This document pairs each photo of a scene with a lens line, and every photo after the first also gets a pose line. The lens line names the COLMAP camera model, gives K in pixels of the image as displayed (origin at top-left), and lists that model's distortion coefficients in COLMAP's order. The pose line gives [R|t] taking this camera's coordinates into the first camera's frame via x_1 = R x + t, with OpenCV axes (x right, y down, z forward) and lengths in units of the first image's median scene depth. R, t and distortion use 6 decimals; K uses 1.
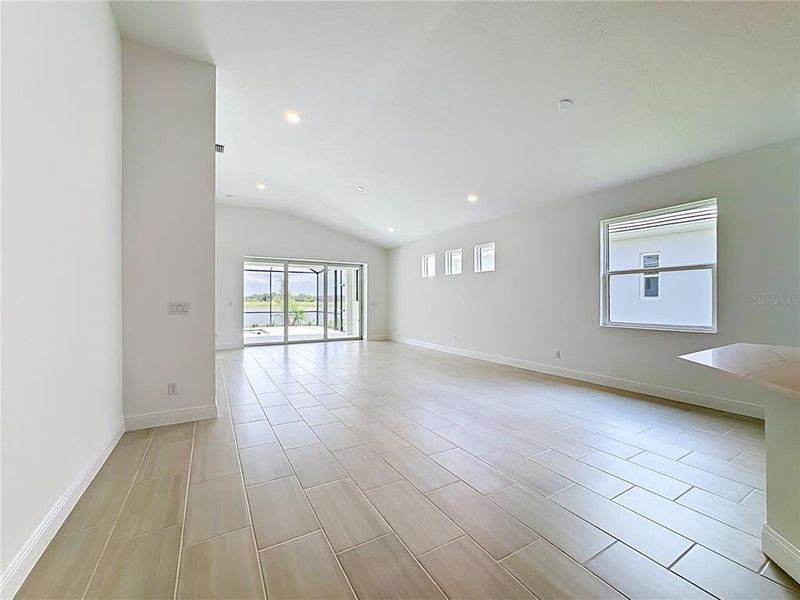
lens RADIAL K [[333.0, 0, 401.9], [0, 333.0, 302.6], [0, 0, 1]] dist [-0.031426, 0.009050]
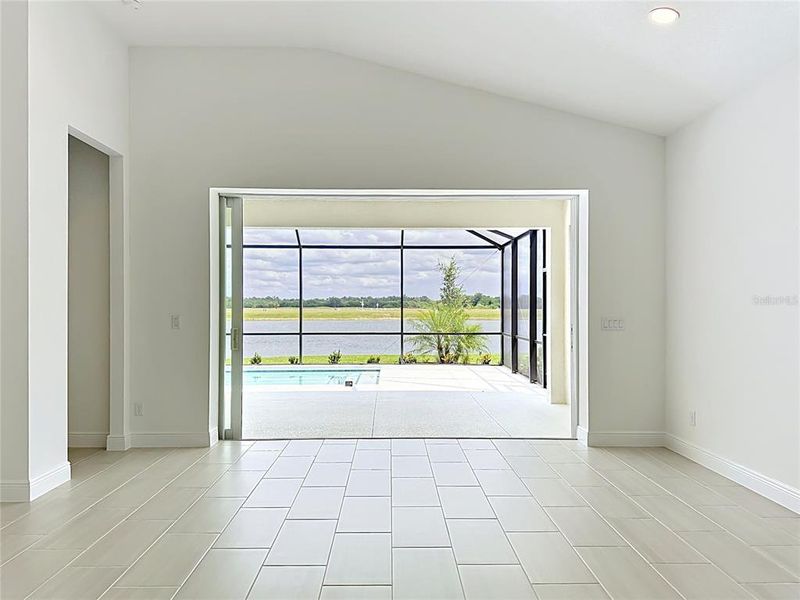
lens RADIAL K [[568.7, 0, 404.7], [0, 568.7, 303.8], [0, 0, 1]] dist [0.038675, -0.057397]
pose [[0.874004, -0.003035, -0.485910, 0.003536], [-0.002327, 0.999943, -0.010432, -0.008700], [0.485914, 0.010249, 0.873947, 0.513462]]
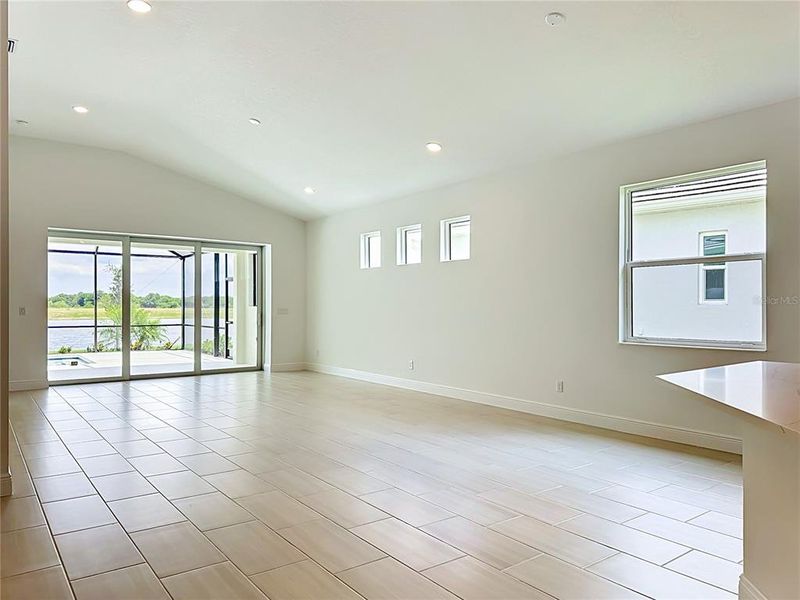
lens RADIAL K [[569.1, 0, 403.9], [0, 569.1, 302.3], [0, 0, 1]] dist [0.053362, -0.043804]
pose [[0.993016, 0.000894, 0.117977, 0.014429], [0.000516, 0.999929, -0.011927, 0.000663], [-0.117979, 0.011905, 0.992945, -0.058055]]
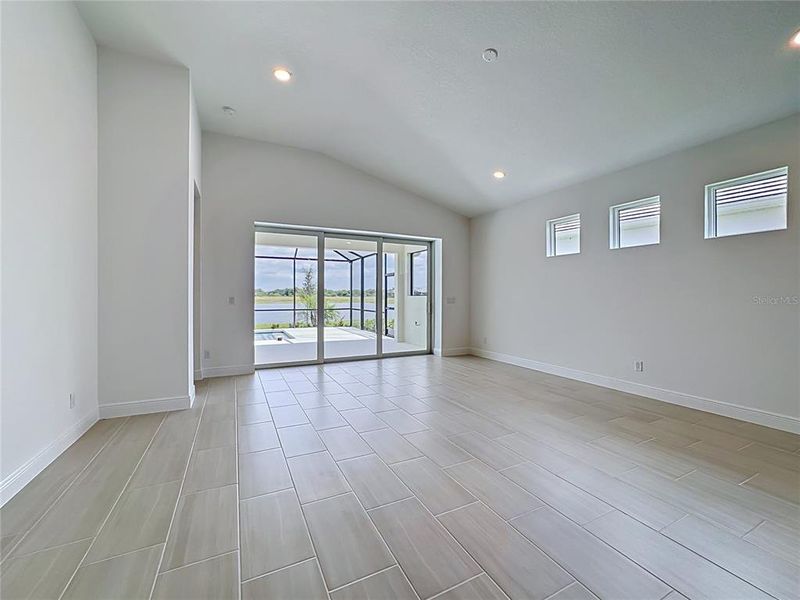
lens RADIAL K [[333.0, 0, 400.3], [0, 333.0, 293.8], [0, 0, 1]] dist [-0.031426, 0.009050]
pose [[0.997947, 0.001300, -0.064027, -0.157444], [-0.002003, 0.999939, -0.010908, -0.001607], [0.064008, 0.011013, 0.997889, 0.377873]]
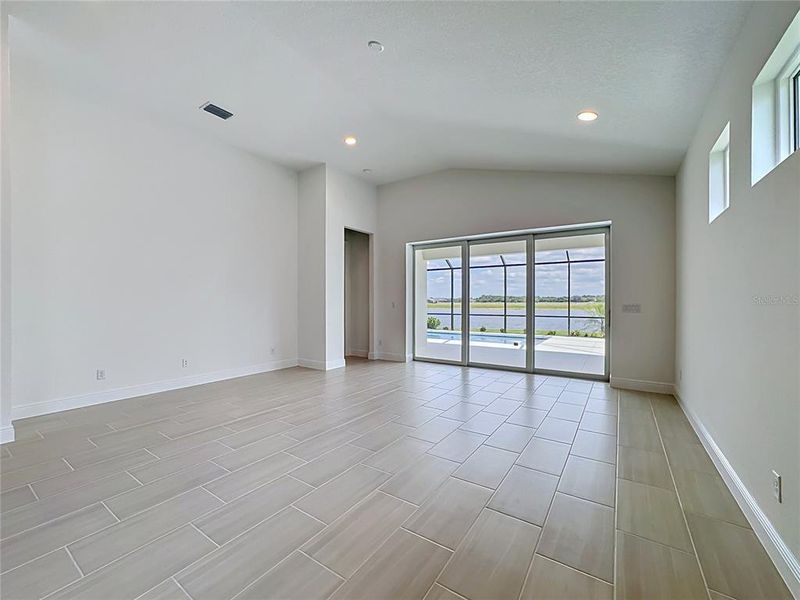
lens RADIAL K [[333.0, 0, 402.0], [0, 333.0, 301.1], [0, 0, 1]] dist [-0.031426, 0.009050]
pose [[0.434008, -0.001659, -0.900907, 0.198071], [-0.005832, 0.999972, -0.004652, -0.001842], [0.900890, 0.007273, 0.433987, 0.594494]]
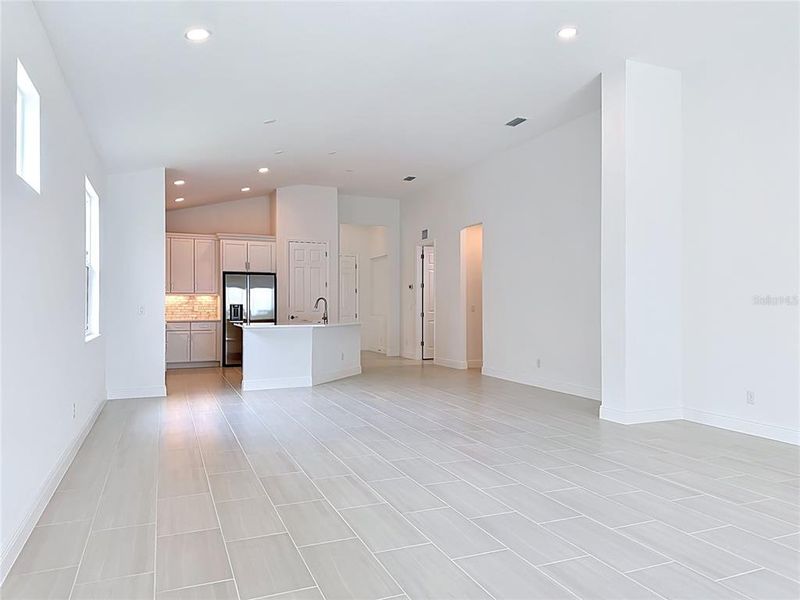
lens RADIAL K [[568.7, 0, 399.8], [0, 568.7, 304.6], [0, 0, 1]] dist [0.038675, -0.057397]
pose [[-0.988692, -0.001677, 0.149950, -0.076400], [-0.001106, 0.999992, 0.003891, -0.002987], [-0.149955, 0.003681, -0.988686, 1.040526]]
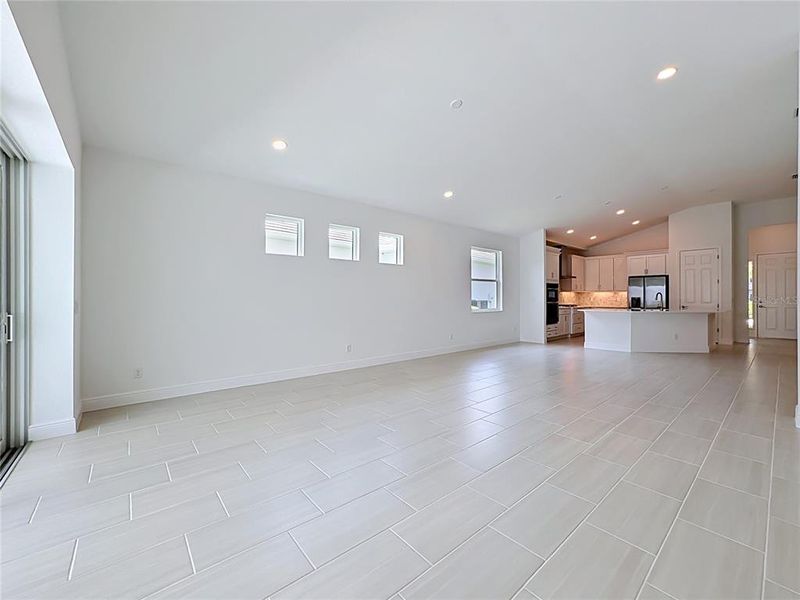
lens RADIAL K [[333.0, 0, 394.9], [0, 333.0, 298.9], [0, 0, 1]] dist [-0.031426, 0.009050]
pose [[-0.153089, -0.008655, 0.988175, -0.471561], [0.005120, 0.999941, 0.009552, -0.007040], [-0.988199, 0.006522, -0.153035, 0.851069]]
